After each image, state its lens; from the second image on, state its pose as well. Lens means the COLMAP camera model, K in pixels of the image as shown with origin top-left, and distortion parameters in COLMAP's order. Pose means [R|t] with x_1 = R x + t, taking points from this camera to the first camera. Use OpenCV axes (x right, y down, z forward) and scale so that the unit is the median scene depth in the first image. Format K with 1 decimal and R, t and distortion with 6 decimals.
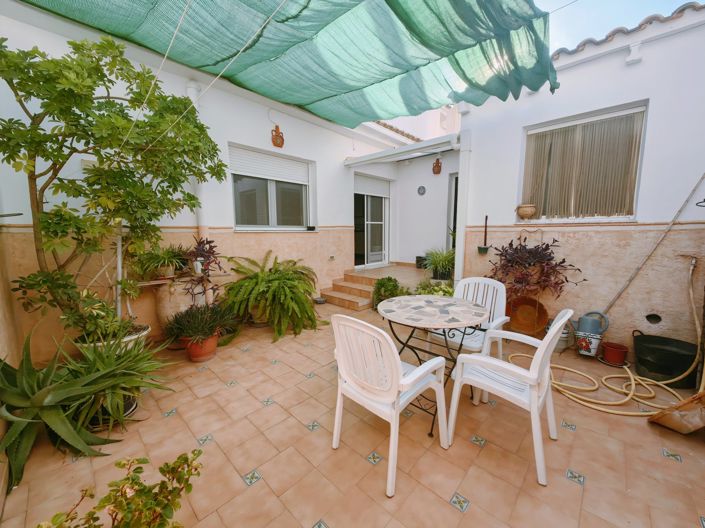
lens RADIAL K [[273.1, 0, 351.6], [0, 273.1, 263.7], [0, 0, 1]] dist [0.015075, -0.005787]
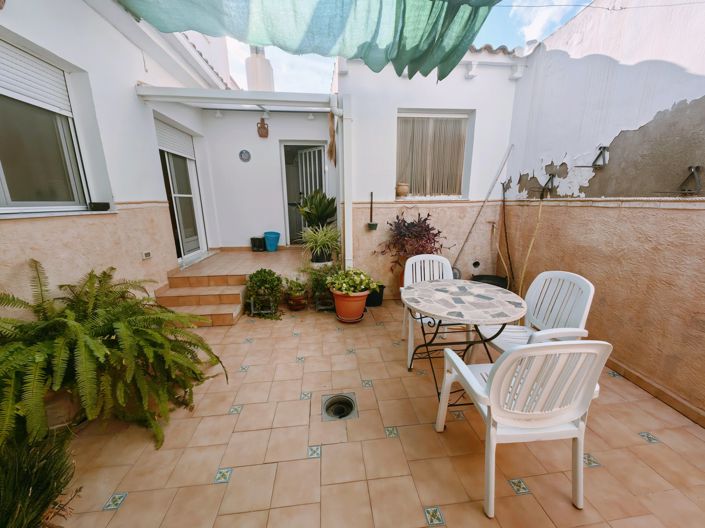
lens RADIAL K [[273.1, 0, 354.4], [0, 273.1, 266.3], [0, 0, 1]] dist [0.015075, -0.005787]
pose [[0.639977, -0.180638, 0.746859, -0.366243], [0.099323, 0.983268, 0.152707, -0.069606], [-0.761947, -0.023549, 0.647211, 0.408712]]
